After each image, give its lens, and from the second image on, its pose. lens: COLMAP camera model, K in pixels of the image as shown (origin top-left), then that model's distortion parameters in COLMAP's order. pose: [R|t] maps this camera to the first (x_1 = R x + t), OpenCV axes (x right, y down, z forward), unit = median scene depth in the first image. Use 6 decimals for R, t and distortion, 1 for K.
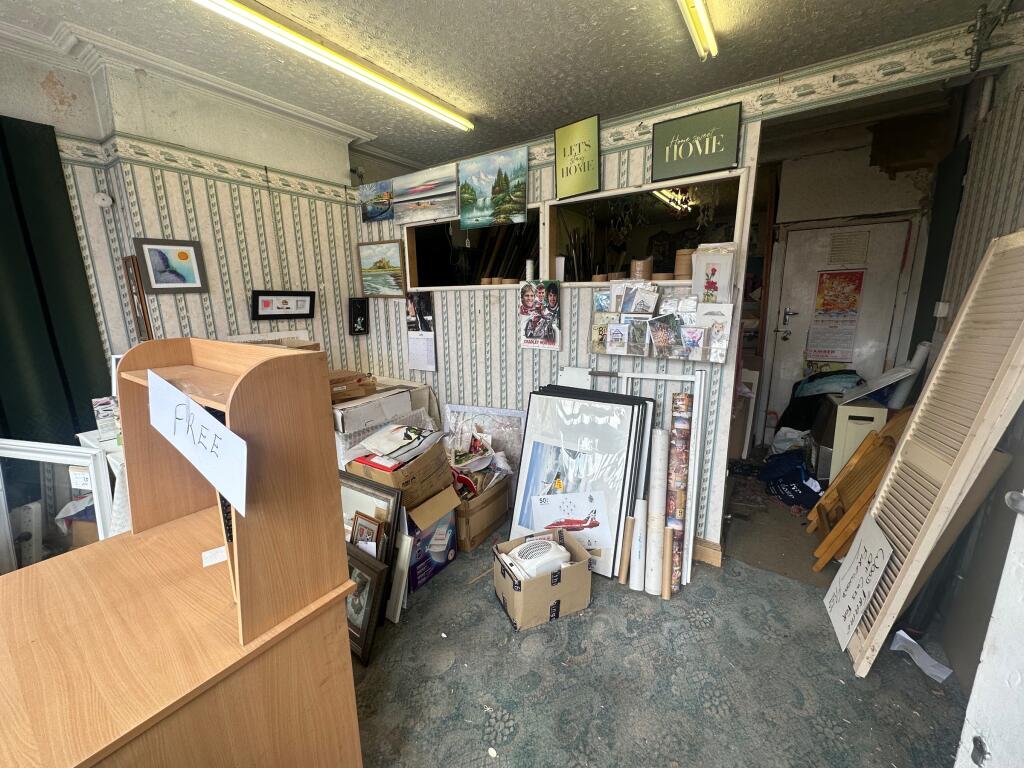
lens RADIAL K [[409.2, 0, 511.8], [0, 409.2, 384.4], [0, 0, 1]] dist [-0.006647, 0.001373]
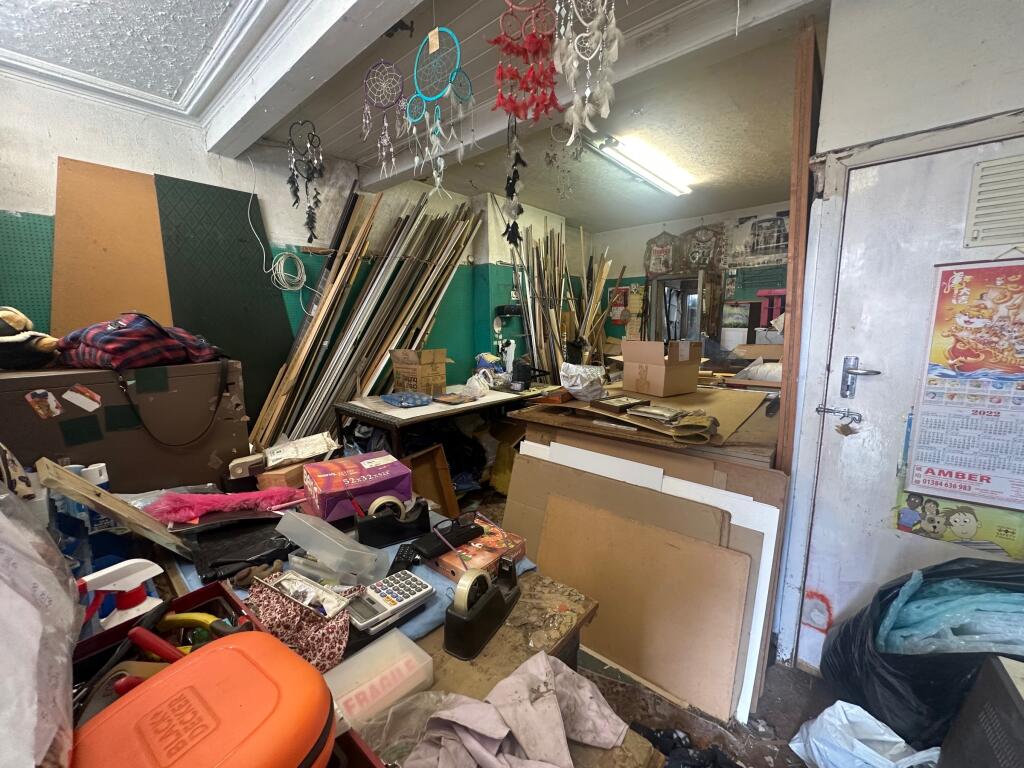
lens RADIAL K [[409.2, 0, 510.8], [0, 409.2, 382.7], [0, 0, 1]] dist [-0.006647, 0.001373]
pose [[0.993858, 0.021458, -0.108558, 0.635769], [-0.027481, 0.998147, -0.054293, -0.217036], [0.107192, 0.056942, 0.992606, 0.931116]]
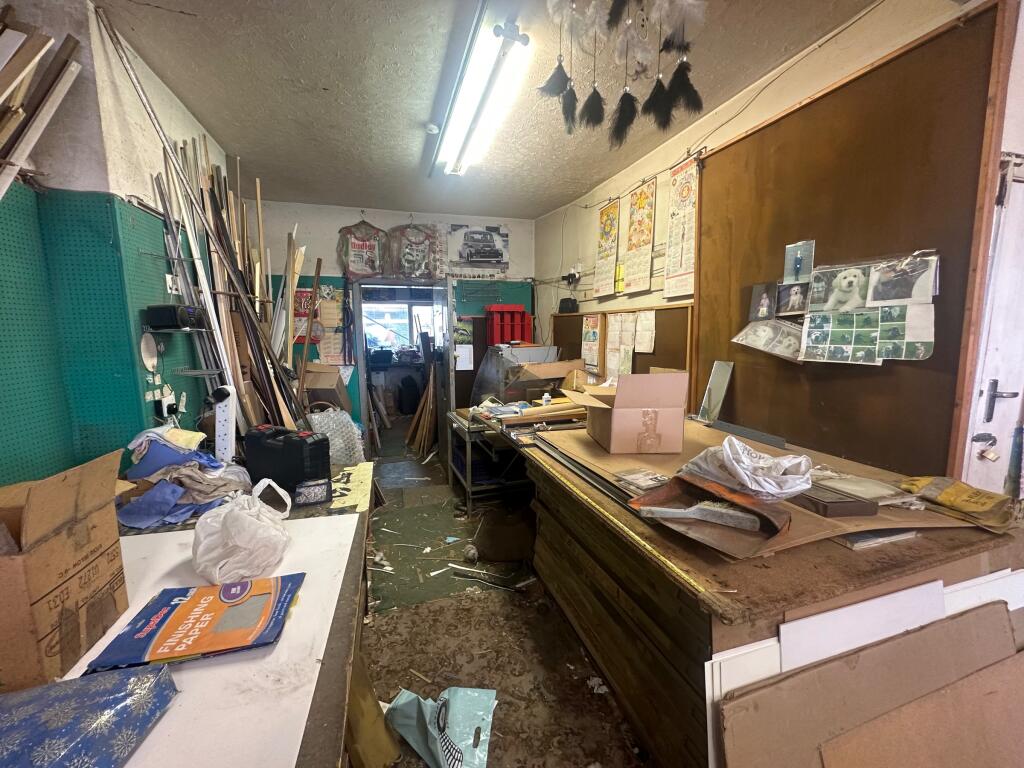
lens RADIAL K [[409.2, 0, 510.5], [0, 409.2, 382.8], [0, 0, 1]] dist [-0.006647, 0.001373]
pose [[0.615842, -0.089209, 0.782803, 0.138643], [0.160480, 0.986943, -0.013778, -0.422825], [-0.771353, 0.134110, 0.622117, 1.859896]]
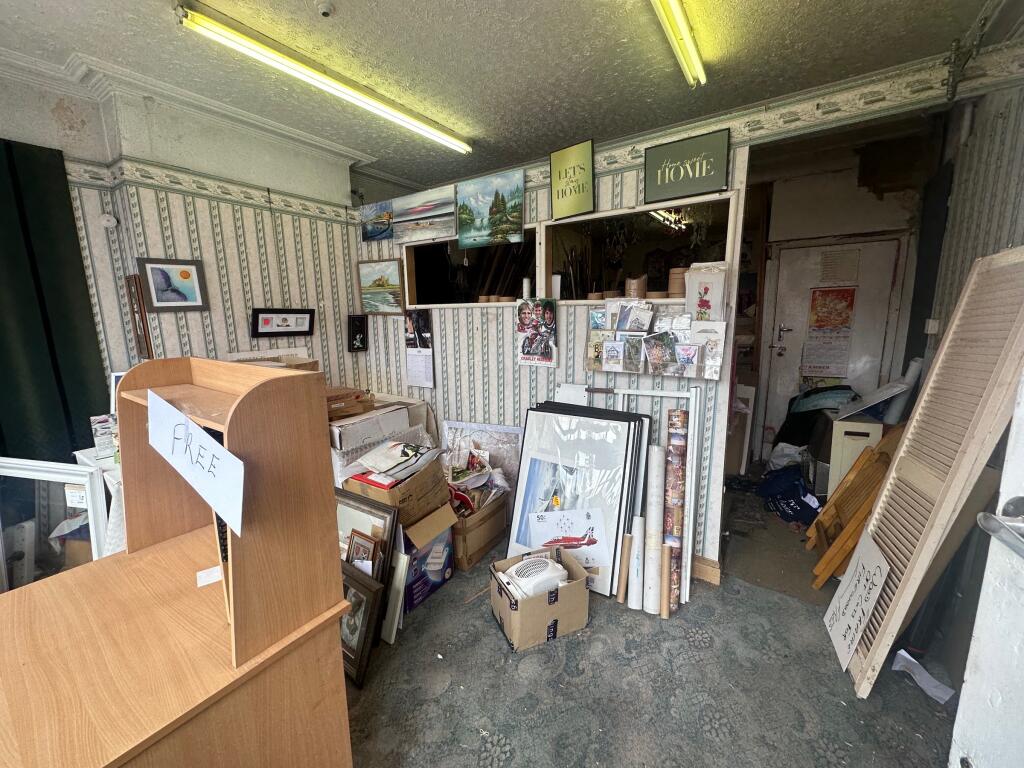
lens RADIAL K [[409.2, 0, 511.7], [0, 409.2, 384.2], [0, 0, 1]] dist [-0.006647, 0.001373]
pose [[0.999995, -0.002037, 0.002312, 0.005198], [0.002120, 0.999326, -0.036659, -0.005020], [-0.002236, 0.036664, 0.999325, -0.008073]]
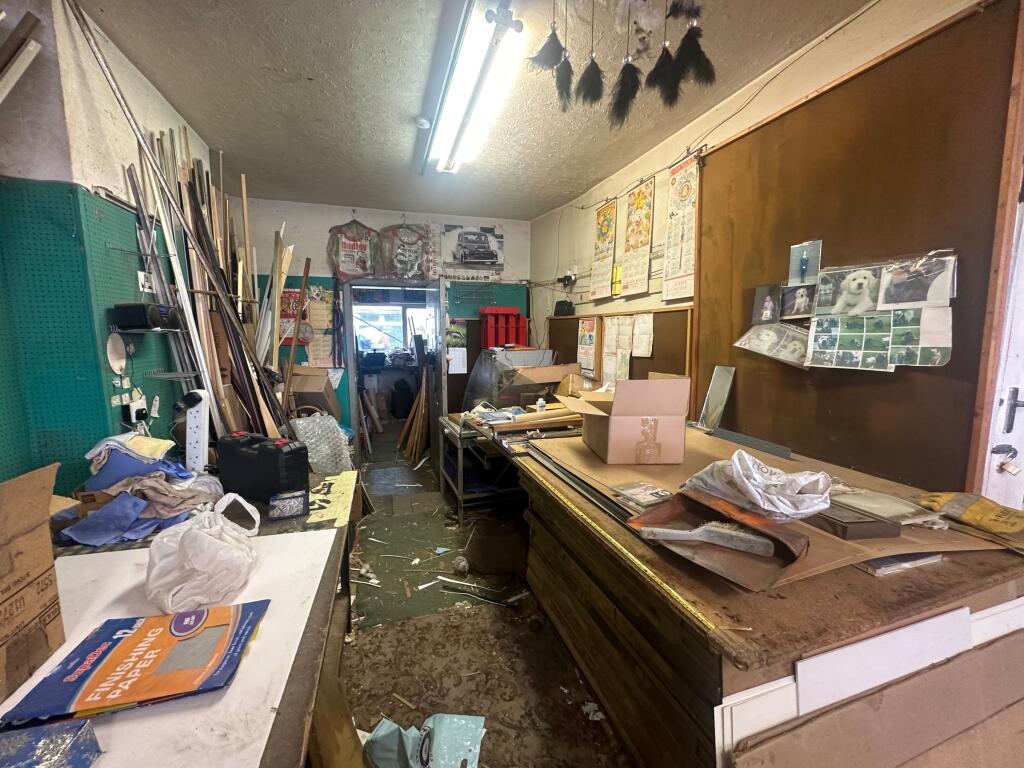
lens RADIAL K [[409.2, 0, 510.4], [0, 409.2, 383.0], [0, 0, 1]] dist [-0.006647, 0.001373]
pose [[0.608820, -0.080416, 0.789222, 0.180658], [0.155901, 0.987577, -0.019638, -0.426208], [-0.777839, 0.134997, 0.613793, 1.881307]]
